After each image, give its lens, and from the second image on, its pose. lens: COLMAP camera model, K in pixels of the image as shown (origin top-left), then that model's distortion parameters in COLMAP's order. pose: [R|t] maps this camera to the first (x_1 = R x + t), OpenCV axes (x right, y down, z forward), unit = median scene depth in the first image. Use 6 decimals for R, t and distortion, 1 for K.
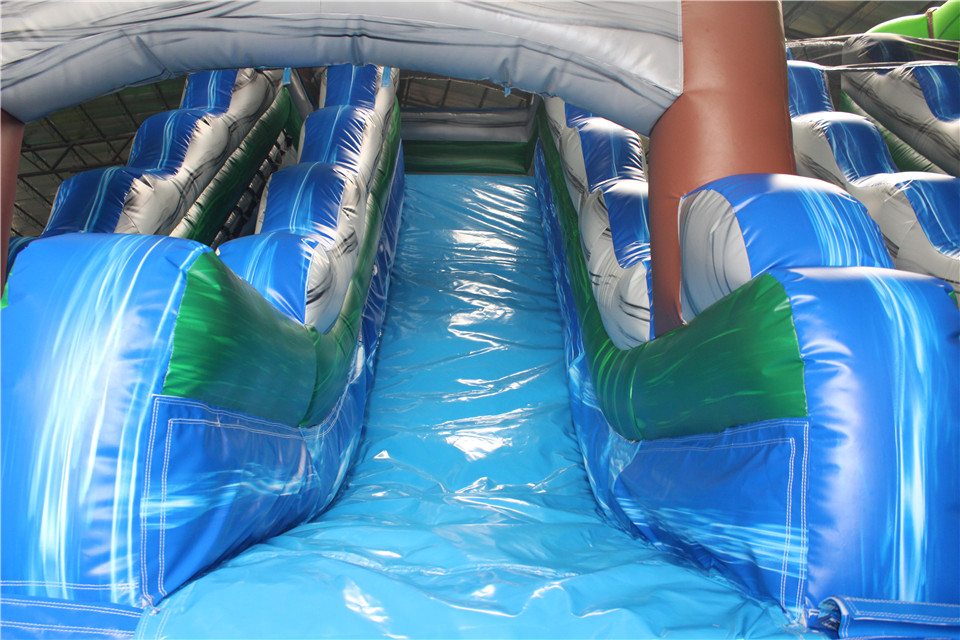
lens RADIAL K [[814.1, 0, 480.0], [0, 814.1, 320.0], [0, 0, 1]] dist [-0.166750, 0.204337]
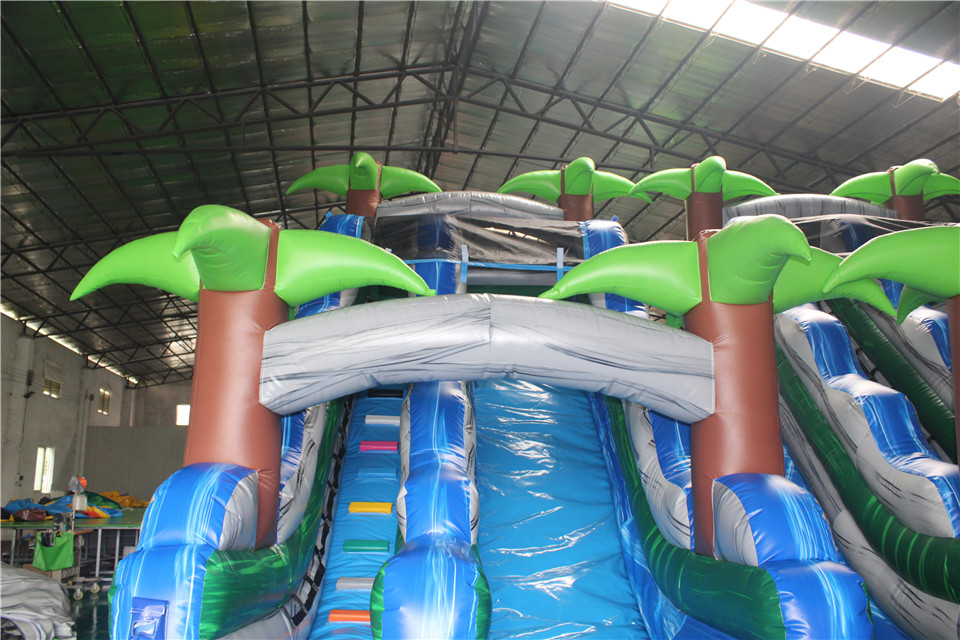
lens RADIAL K [[814.1, 0, 480.0], [0, 814.1, 320.0], [0, 0, 1]] dist [-0.166750, 0.204337]
pose [[0.999928, -0.008876, 0.008063, -0.165019], [0.009210, 0.999060, -0.042371, -0.285926], [-0.007679, 0.042442, 0.999069, -0.447642]]
